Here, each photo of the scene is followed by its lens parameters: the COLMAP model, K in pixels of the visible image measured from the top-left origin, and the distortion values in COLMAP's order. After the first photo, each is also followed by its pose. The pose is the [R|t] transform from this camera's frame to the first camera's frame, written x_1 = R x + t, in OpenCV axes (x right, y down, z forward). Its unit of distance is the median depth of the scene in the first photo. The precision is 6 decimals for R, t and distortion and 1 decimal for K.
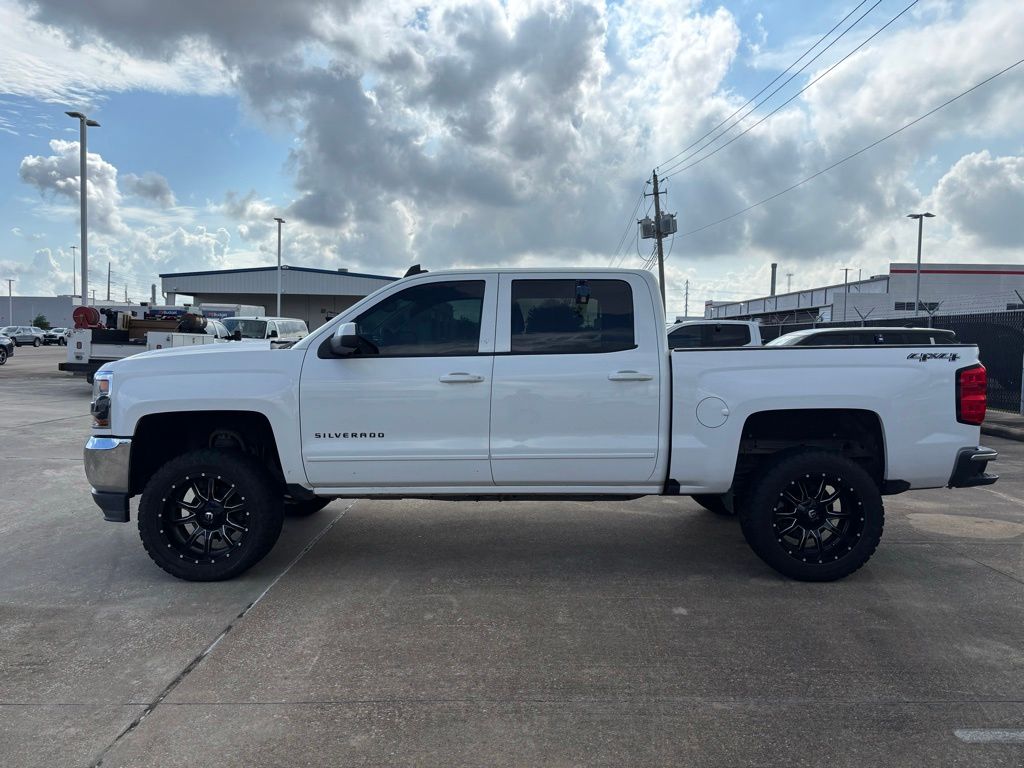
lens RADIAL K [[773.8, 0, 516.9], [0, 773.8, 386.4], [0, 0, 1]] dist [0.044451, -0.045065]
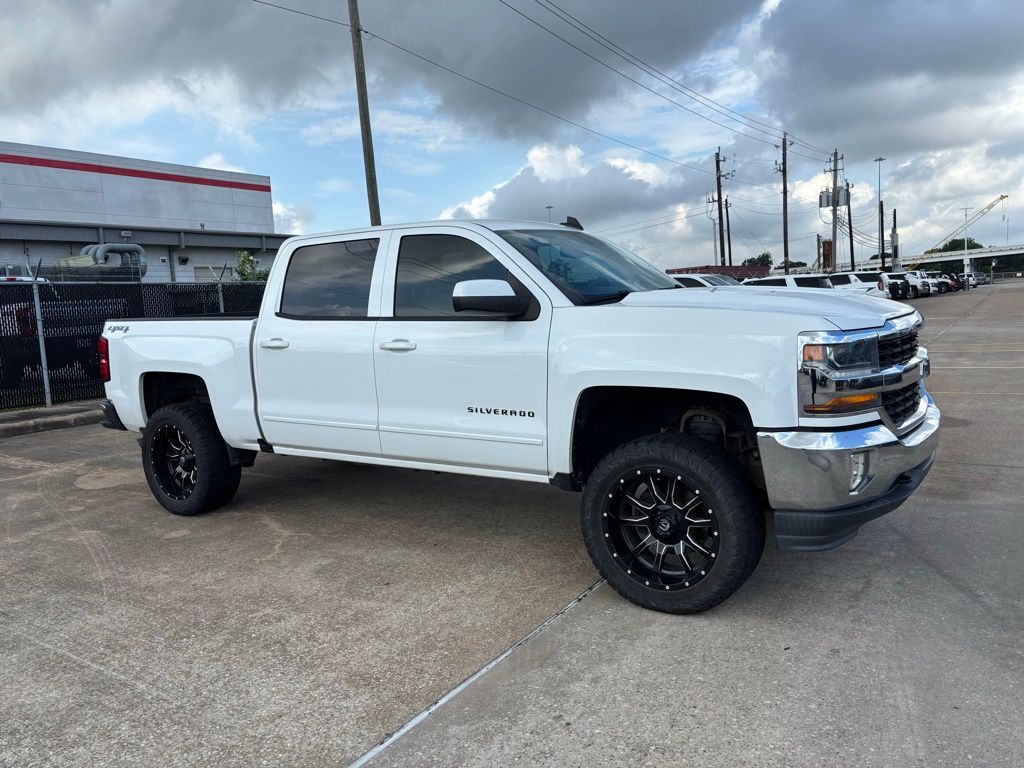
lens RADIAL K [[773.8, 0, 503.6], [0, 773.8, 380.3], [0, 0, 1]] dist [0.044451, -0.045065]
pose [[-0.827972, -0.020633, 0.560390, -0.676336], [0.079524, 0.984903, 0.153760, -0.119113], [-0.555103, 0.171873, -0.813831, 2.050930]]
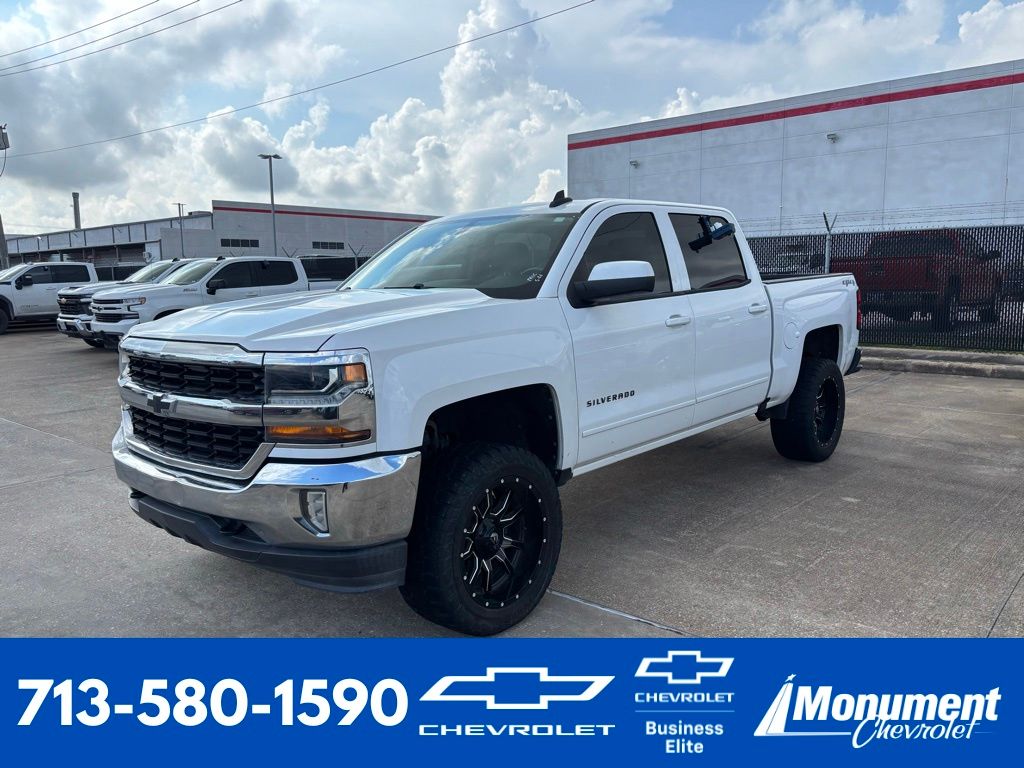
lens RADIAL K [[773.8, 0, 511.4], [0, 773.8, 385.8], [0, 0, 1]] dist [0.044451, -0.045065]
pose [[0.664014, -0.126438, 0.736953, -0.876854], [0.067455, 0.991710, 0.109368, -0.046878], [-0.744672, -0.022910, 0.667038, 0.514953]]
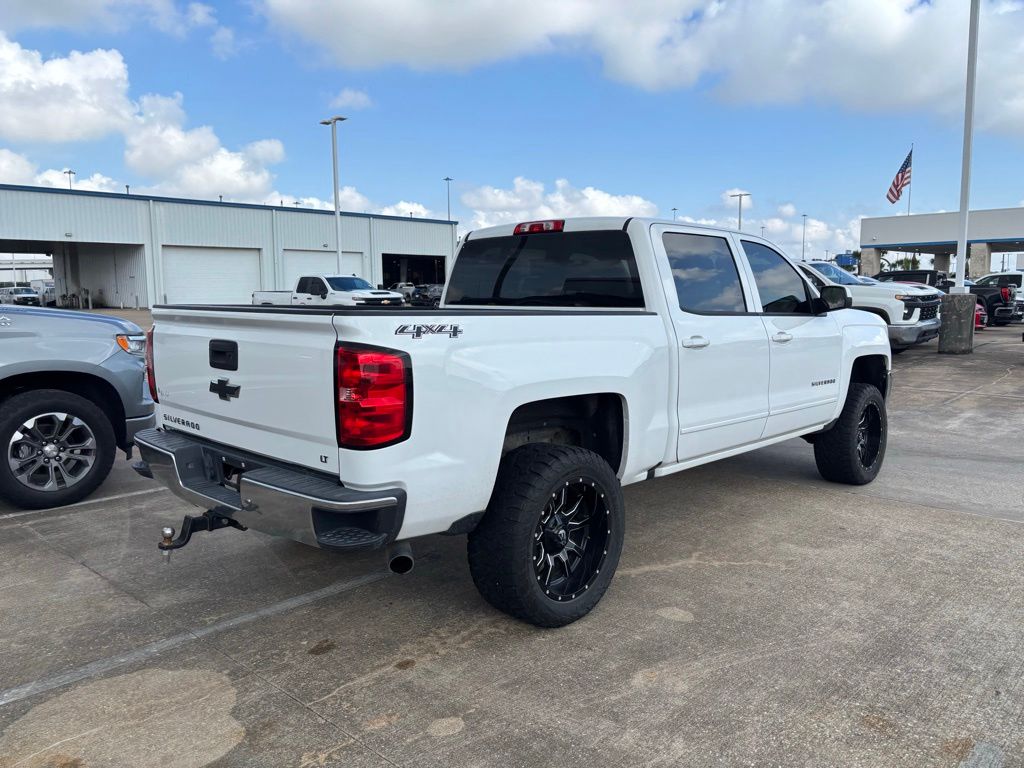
lens RADIAL K [[773.8, 0, 513.7], [0, 773.8, 383.7], [0, 0, 1]] dist [0.044451, -0.045065]
pose [[-0.688184, 0.081514, -0.720943, 0.924898], [-0.040917, 0.987727, 0.150736, -0.111055], [0.724382, 0.133232, -0.676402, 1.833018]]
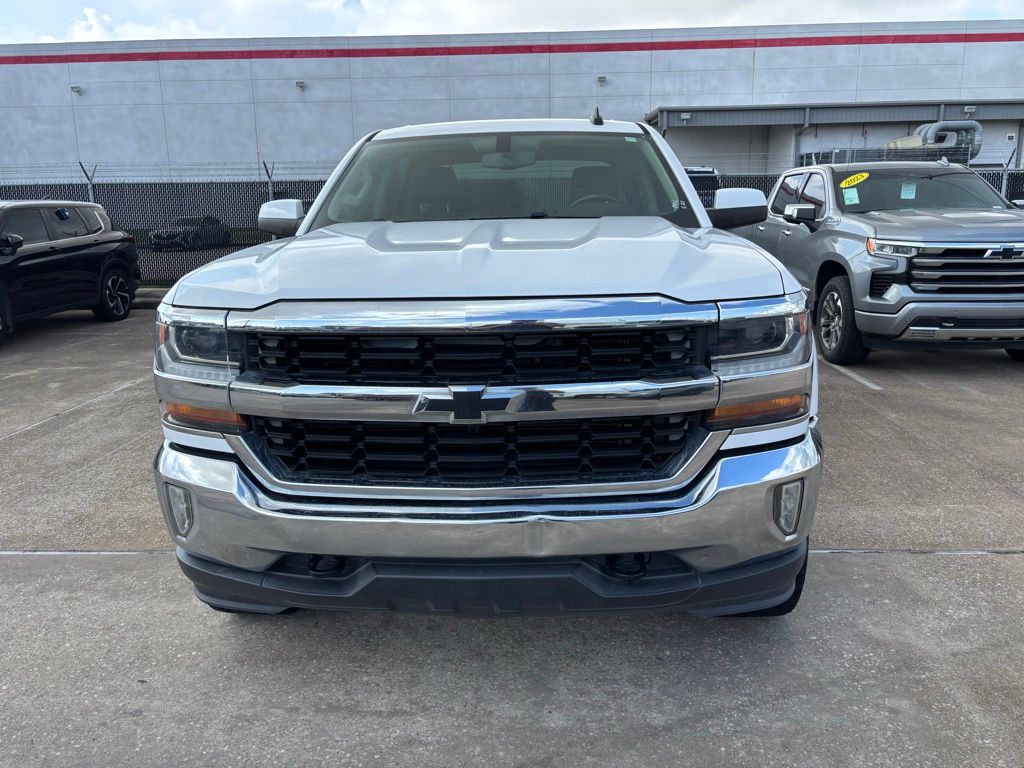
lens RADIAL K [[773.8, 0, 510.8], [0, 773.8, 380.9], [0, 0, 1]] dist [0.044451, -0.045065]
pose [[0.047452, -0.219253, 0.974513, -0.974781], [0.073243, 0.973750, 0.215515, -0.075679], [-0.996185, 0.061149, 0.062265, 1.133388]]
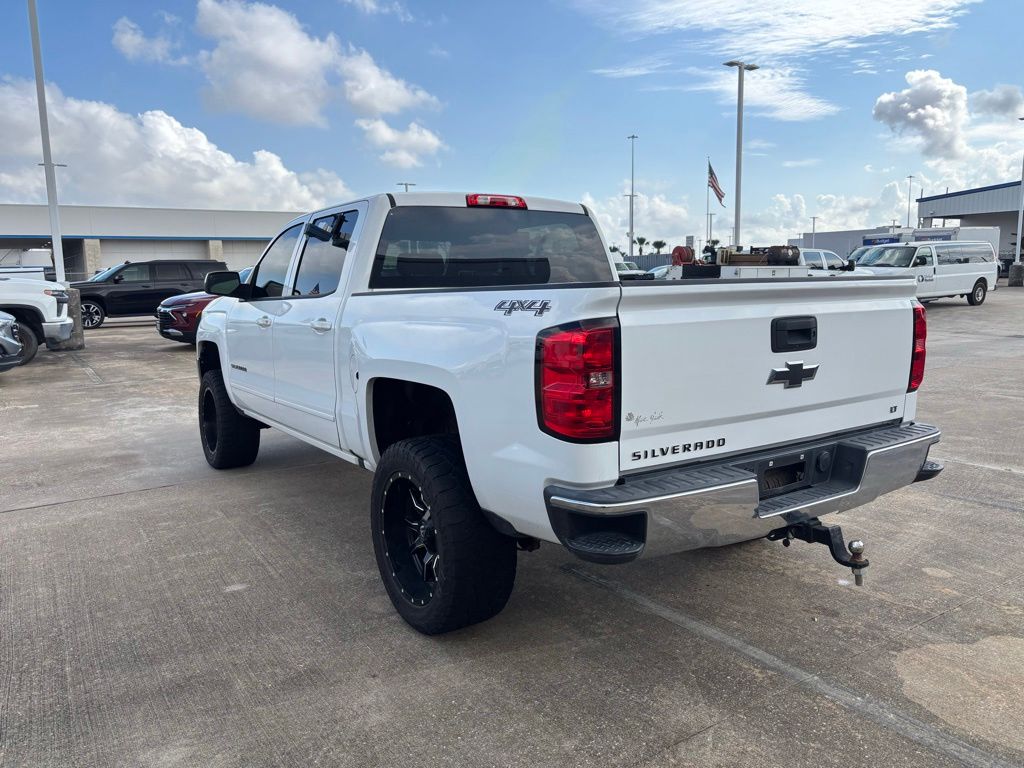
lens RADIAL K [[773.8, 0, 516.6], [0, 773.8, 384.7], [0, 0, 1]] dist [0.044451, -0.045065]
pose [[0.553668, 0.095406, -0.827254, 0.970585], [-0.022533, 0.994768, 0.099645, -0.036900], [0.832433, -0.036530, 0.552921, 0.681313]]
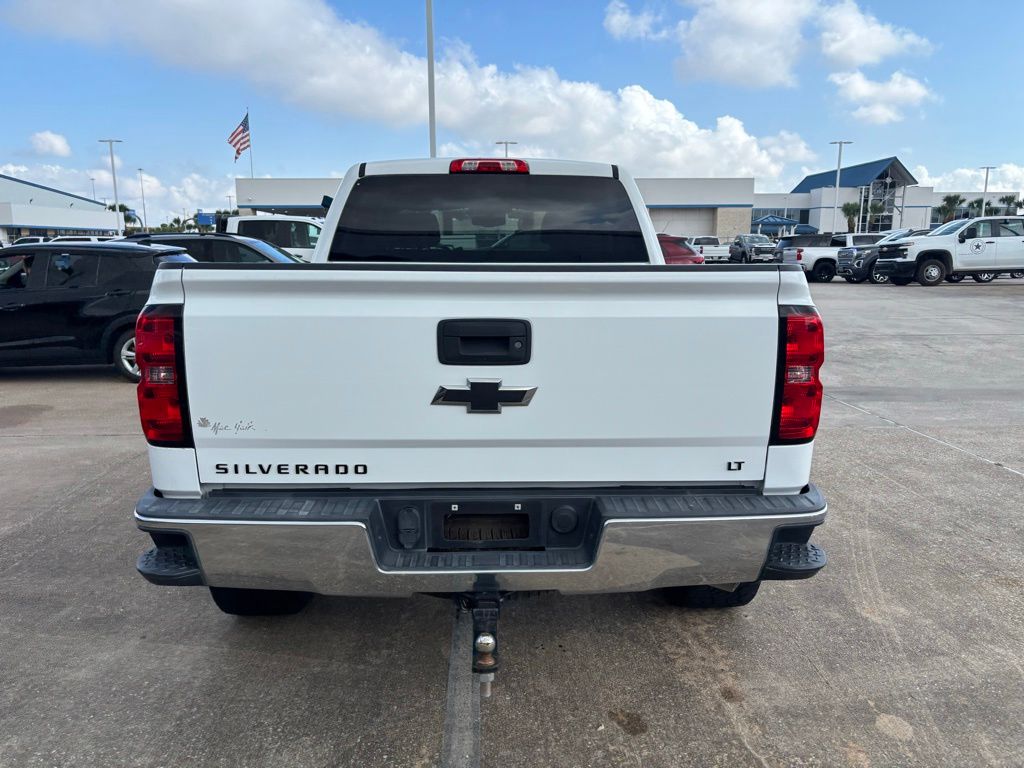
lens RADIAL K [[773.8, 0, 517.8], [0, 773.8, 395.3], [0, 0, 1]] dist [0.044451, -0.045065]
pose [[0.034097, 0.176990, -0.983622, 1.027208], [-0.055434, 0.983014, 0.174959, -0.068058], [0.997880, 0.048561, 0.043329, 1.178201]]
